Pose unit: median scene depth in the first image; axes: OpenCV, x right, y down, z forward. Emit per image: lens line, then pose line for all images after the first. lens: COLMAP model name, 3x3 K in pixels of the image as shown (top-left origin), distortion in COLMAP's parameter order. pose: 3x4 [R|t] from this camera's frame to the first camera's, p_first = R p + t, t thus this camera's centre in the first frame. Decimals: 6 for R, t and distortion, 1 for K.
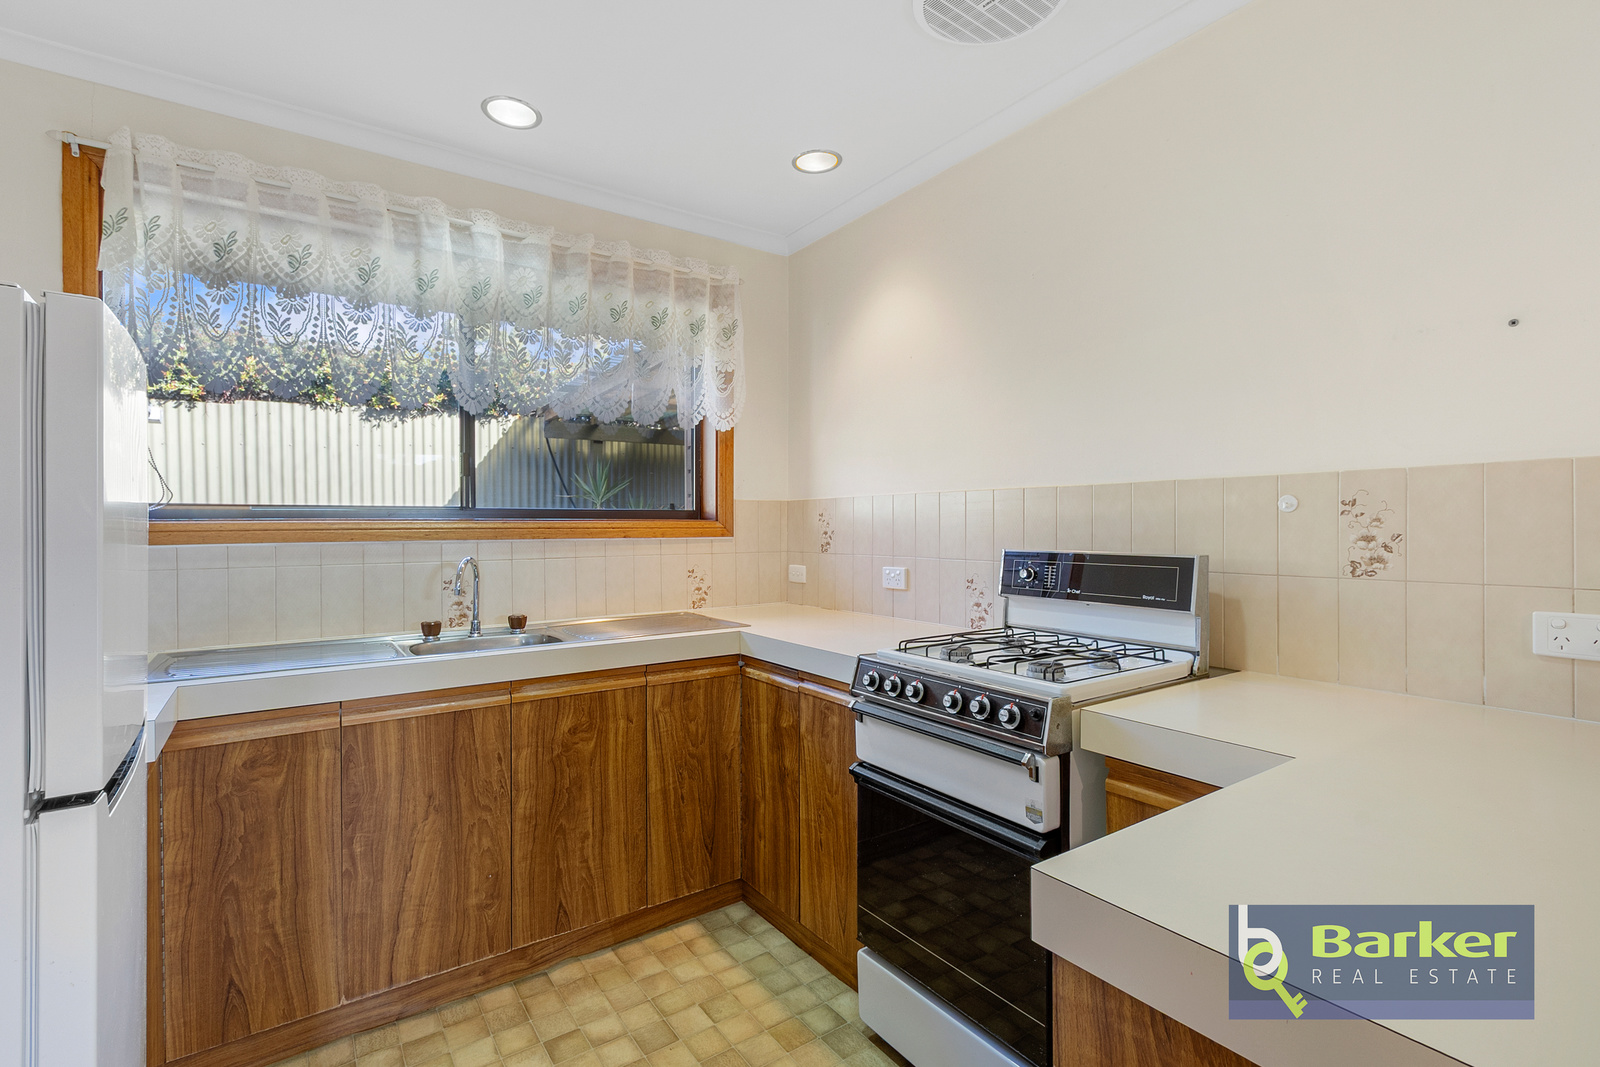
lens RADIAL K [[748.6, 0, 800.0], [0, 748.6, 533.5], [0, 0, 1]] dist [0.013411, -0.000273]
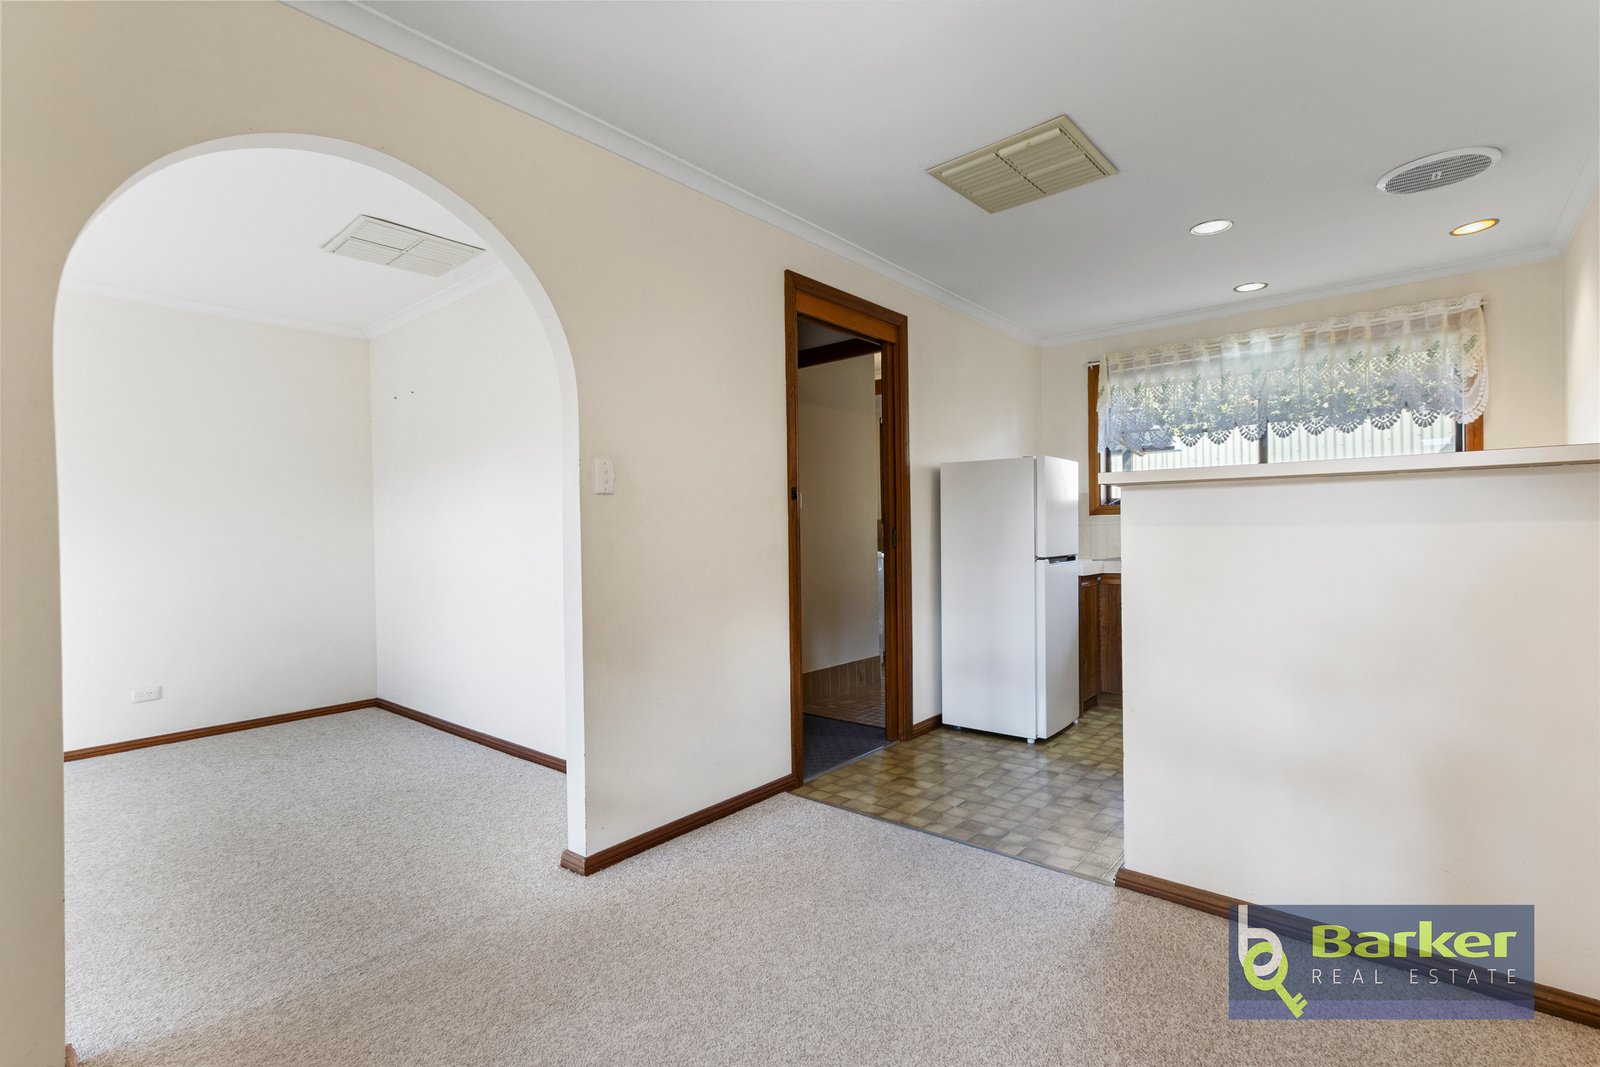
lens RADIAL K [[748.6, 0, 800.0], [0, 748.6, 533.5], [0, 0, 1]] dist [0.013411, -0.000273]
pose [[0.280512, 0.007423, -0.959822, 1.003875], [0.002495, 0.999961, 0.008463, 0.047430], [0.959847, -0.004768, 0.280483, -0.570512]]
